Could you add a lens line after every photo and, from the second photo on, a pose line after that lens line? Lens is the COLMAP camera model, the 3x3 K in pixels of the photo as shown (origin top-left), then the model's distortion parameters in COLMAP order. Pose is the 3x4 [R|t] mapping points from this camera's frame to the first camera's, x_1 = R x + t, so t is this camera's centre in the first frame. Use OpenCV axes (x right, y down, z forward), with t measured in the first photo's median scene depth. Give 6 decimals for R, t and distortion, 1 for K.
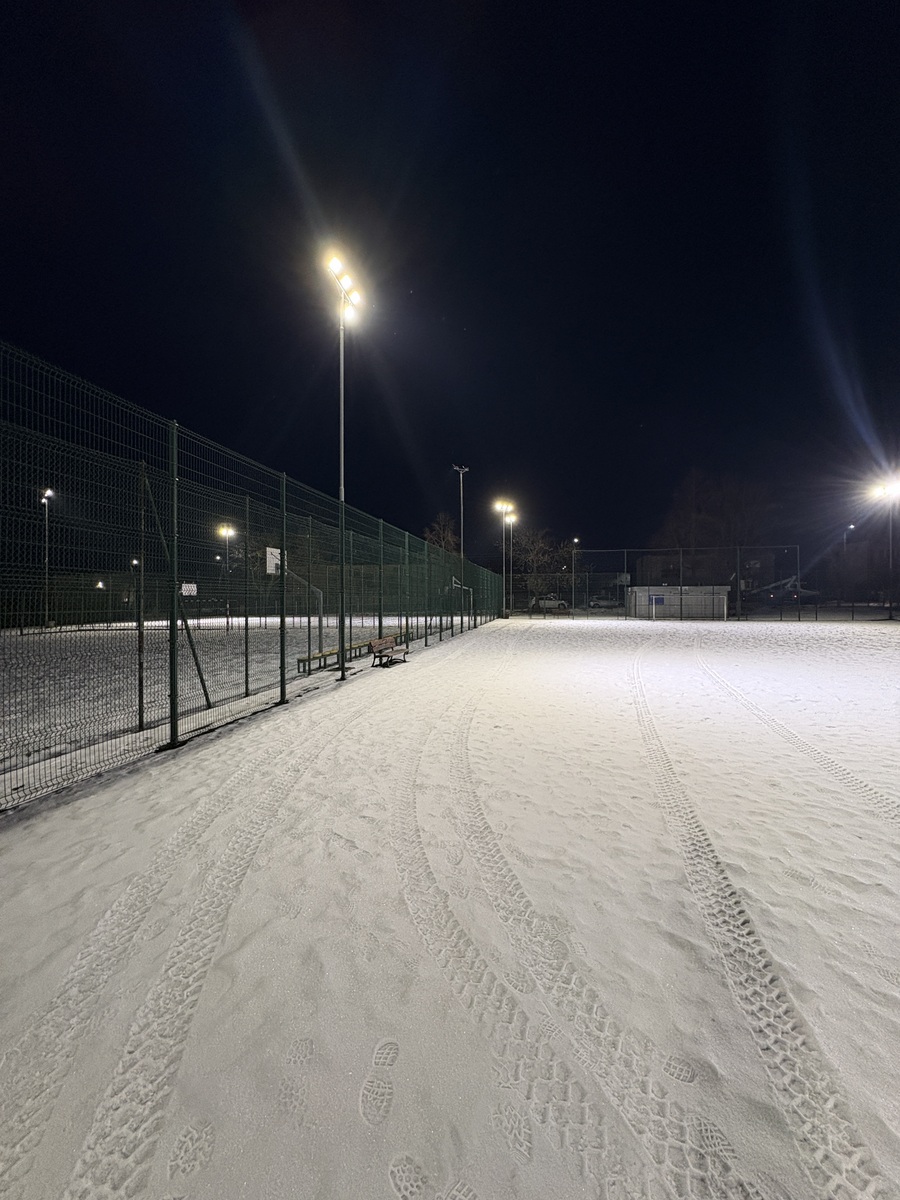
lens RADIAL K [[484.3, 0, 452.8], [0, 484.3, 602.8], [0, 0, 1]] dist [-0.001637, -0.000208]
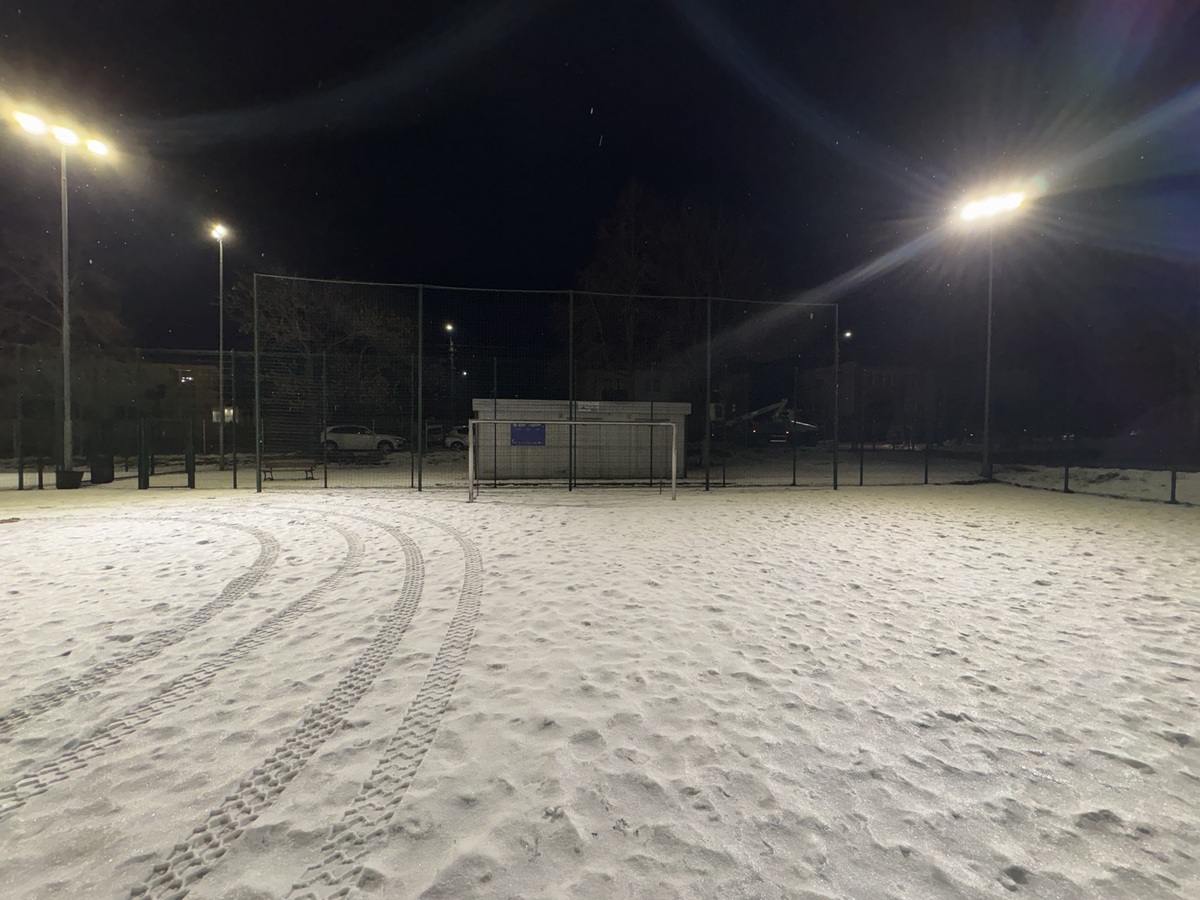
lens RADIAL K [[484.3, 0, 599.6], [0, 484.3, 446.7], [0, 0, 1]] dist [-0.001637, -0.000208]
pose [[0.949700, 0.002534, 0.313152, 0.340795], [-0.007389, 0.999870, 0.014320, -0.001221], [-0.313075, -0.015913, 0.949595, 0.578843]]
